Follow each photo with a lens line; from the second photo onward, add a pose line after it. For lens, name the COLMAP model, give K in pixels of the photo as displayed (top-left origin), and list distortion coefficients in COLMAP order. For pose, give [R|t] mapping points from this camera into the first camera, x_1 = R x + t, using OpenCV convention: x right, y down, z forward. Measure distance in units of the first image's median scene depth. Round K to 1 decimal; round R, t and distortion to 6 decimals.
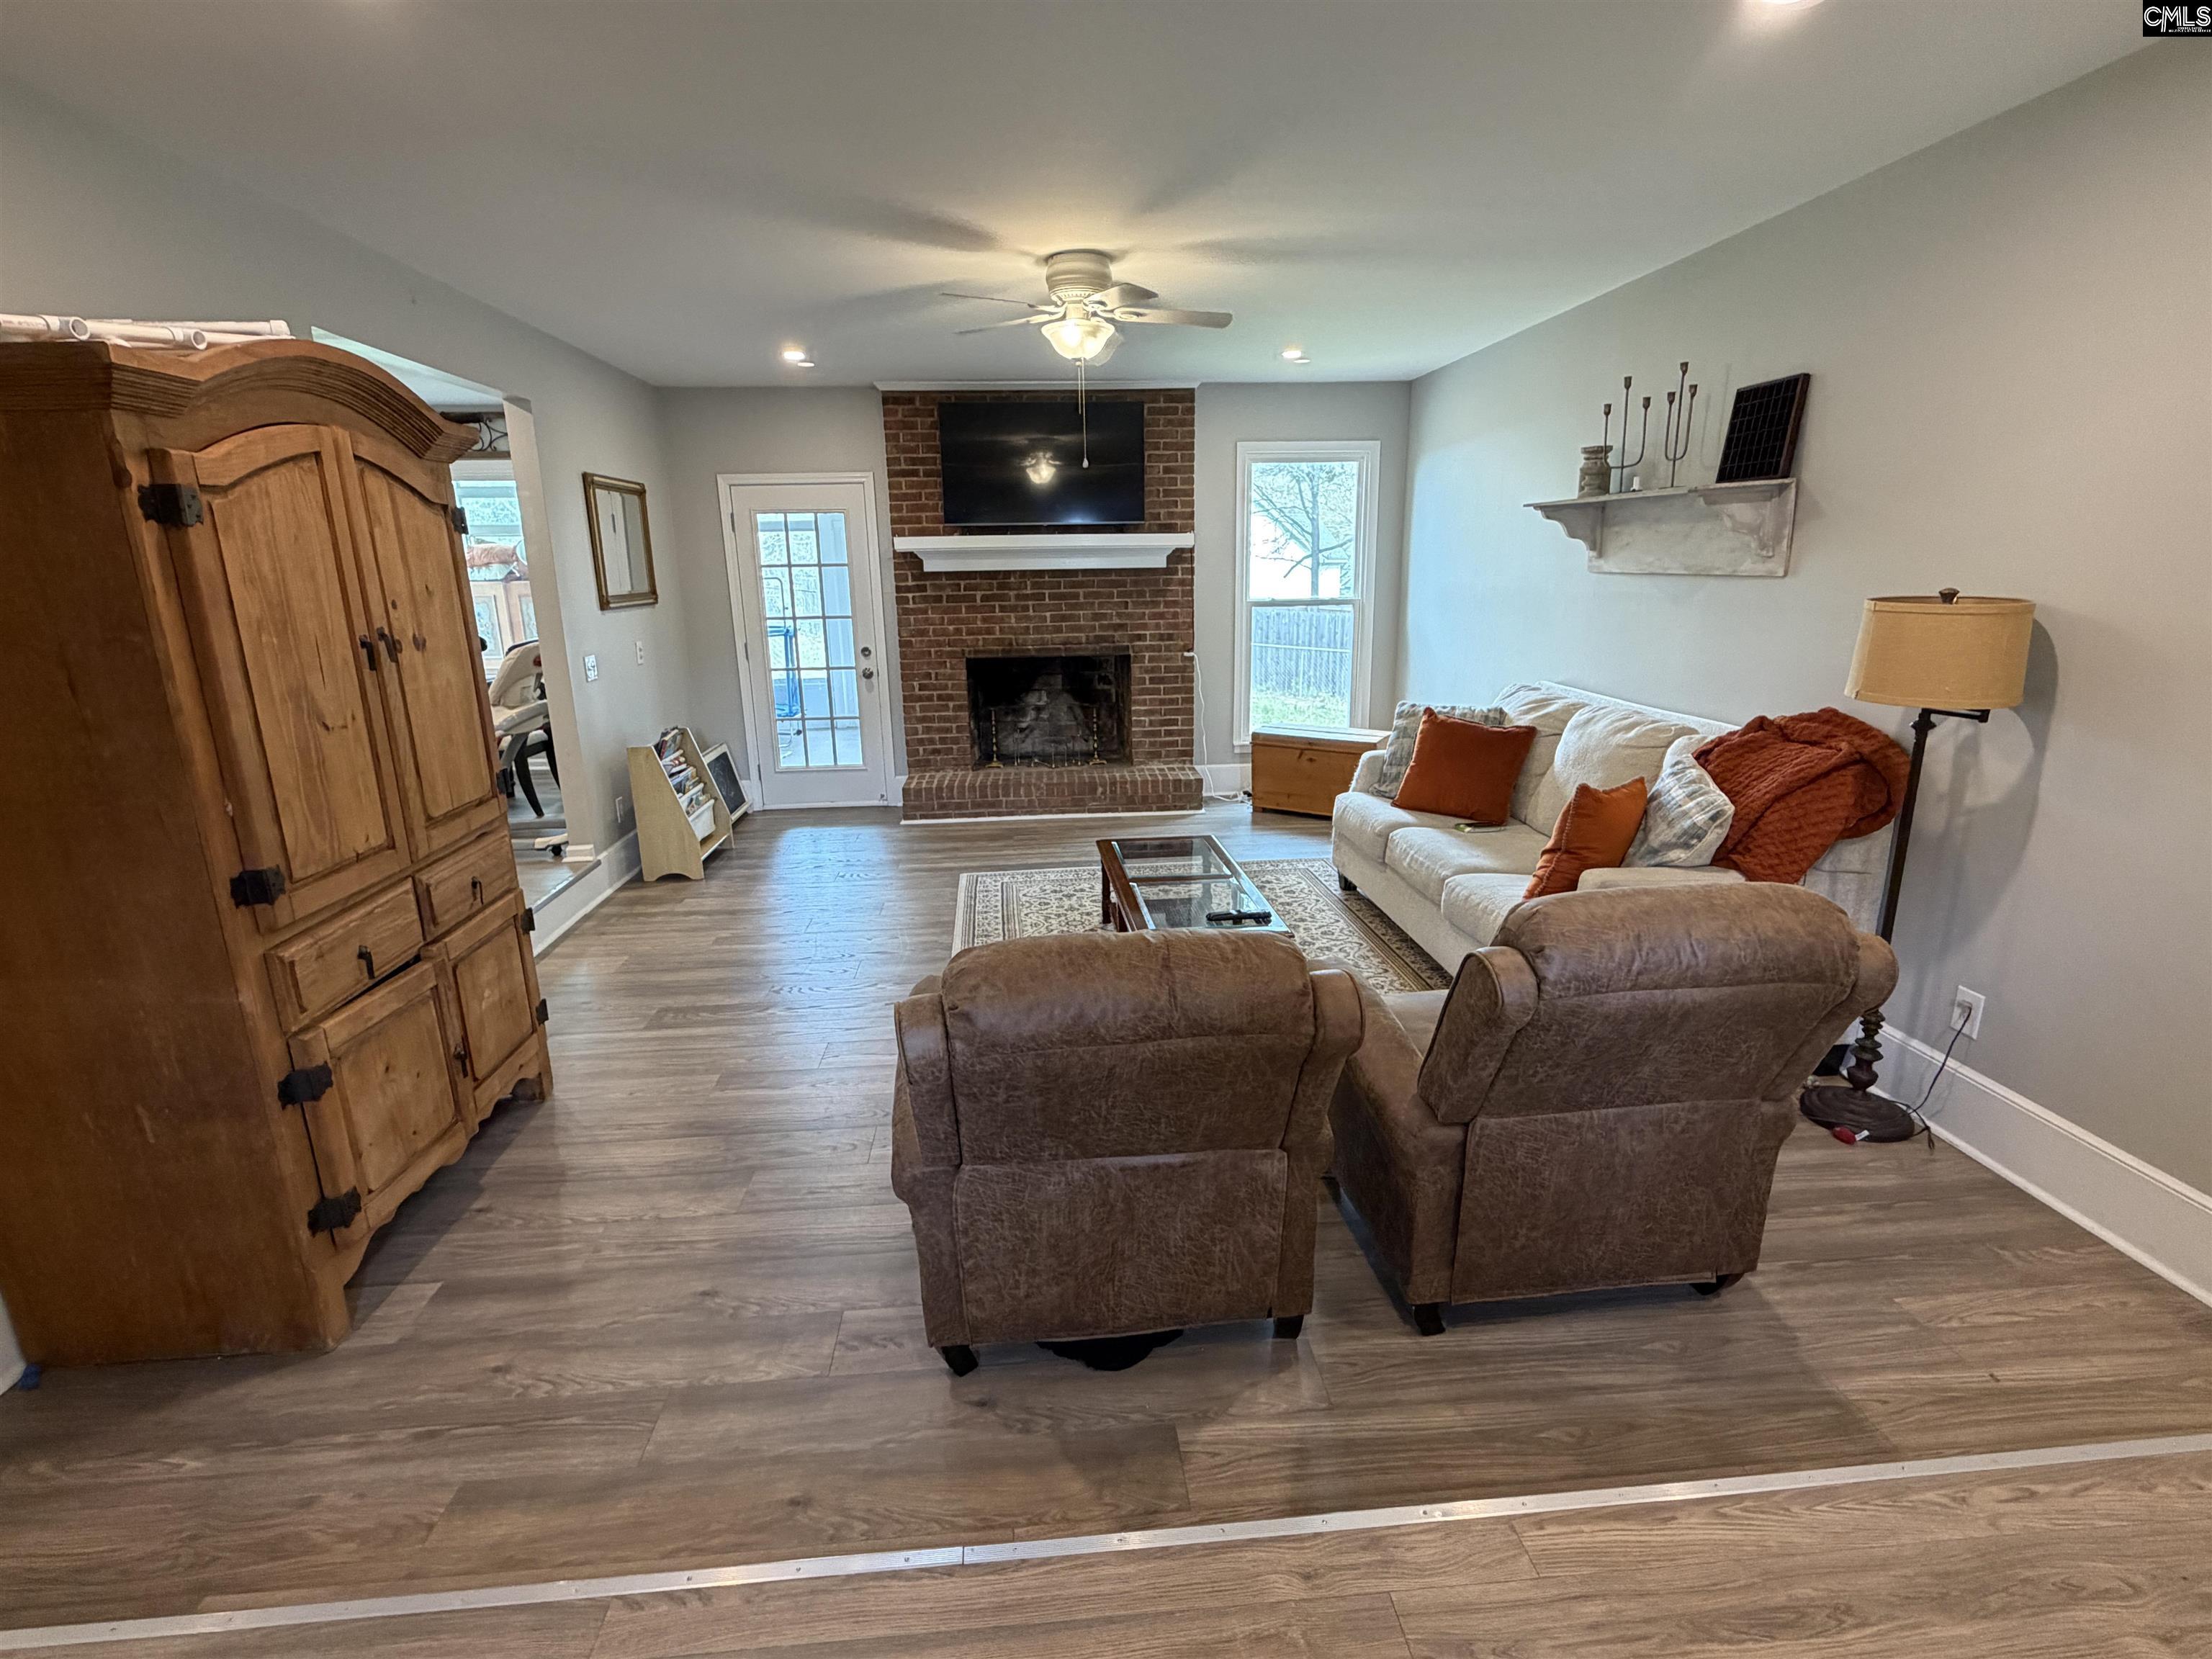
lens RADIAL K [[1049.4, 0, 1103.5], [0, 1049.4, 839.8], [0, 0, 1]] dist [0.000550, 0.000504]
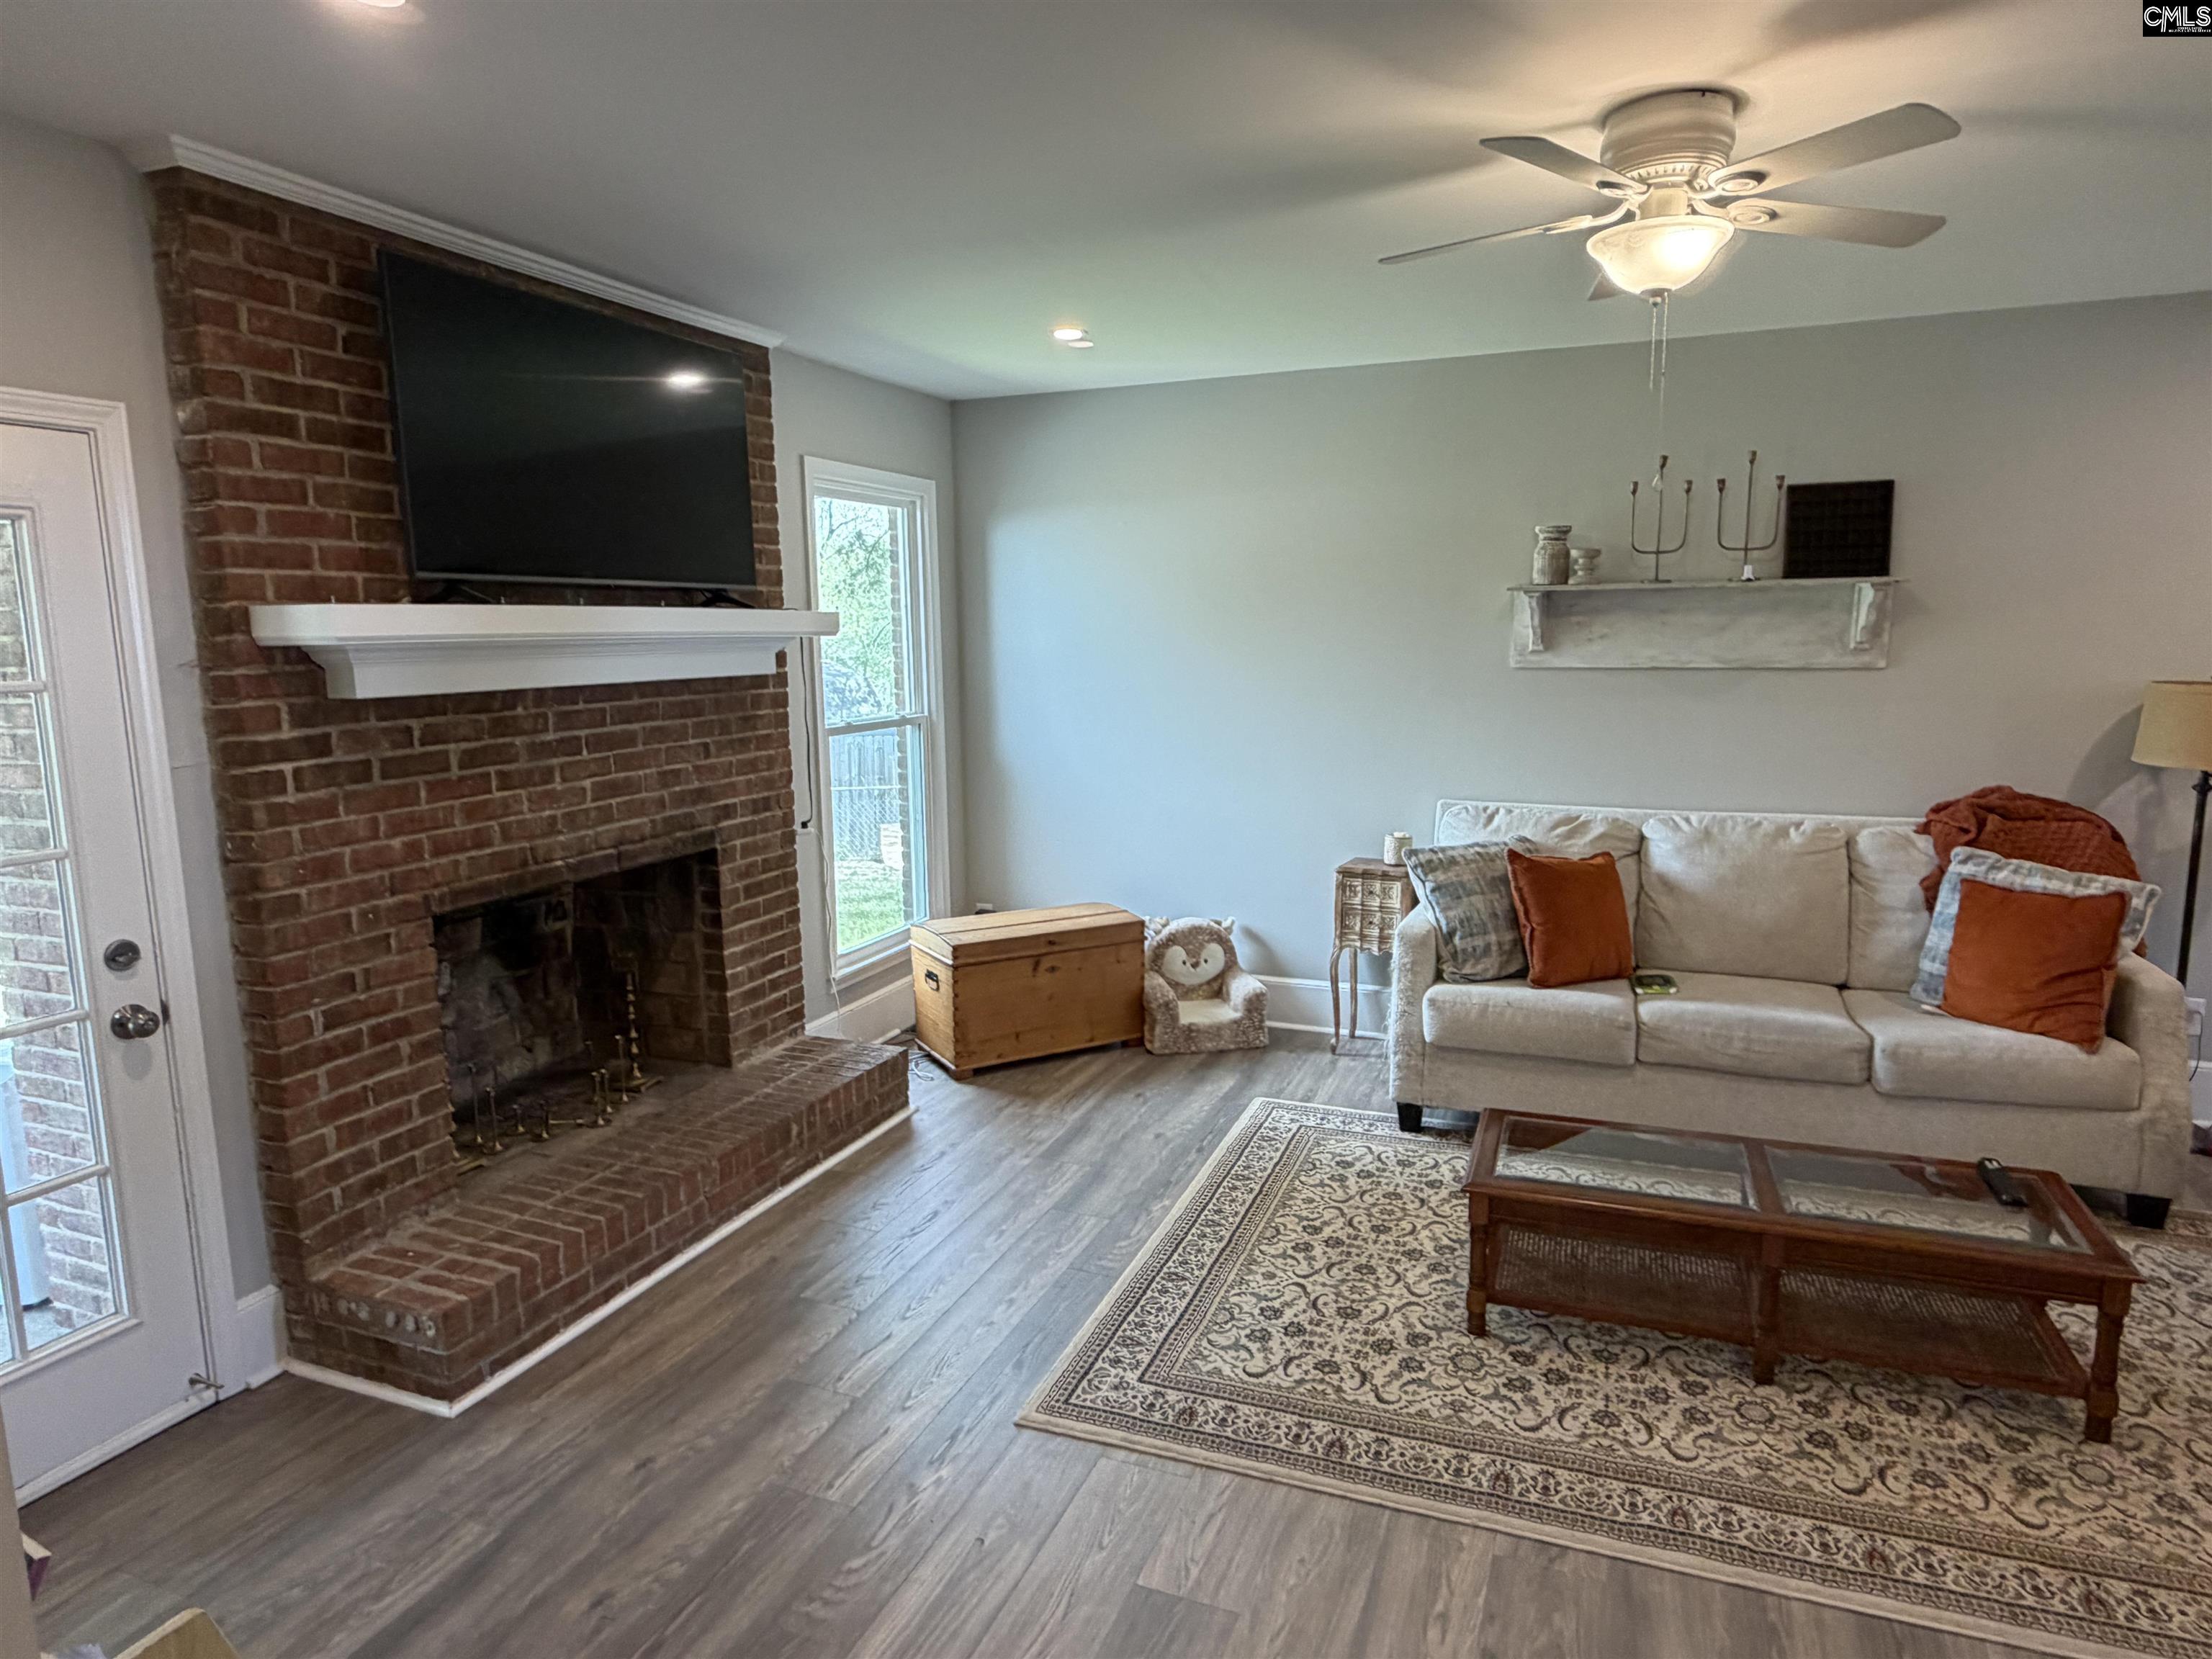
lens RADIAL K [[1300.1, 0, 1127.6], [0, 1300.1, 829.6], [0, 0, 1]] dist [0.003115, 0.000694]
pose [[0.449604, -0.126964, 0.884158, -0.438076], [0.236131, 0.971527, 0.019434, -0.155174], [-0.861451, 0.200039, 0.466783, 0.561597]]
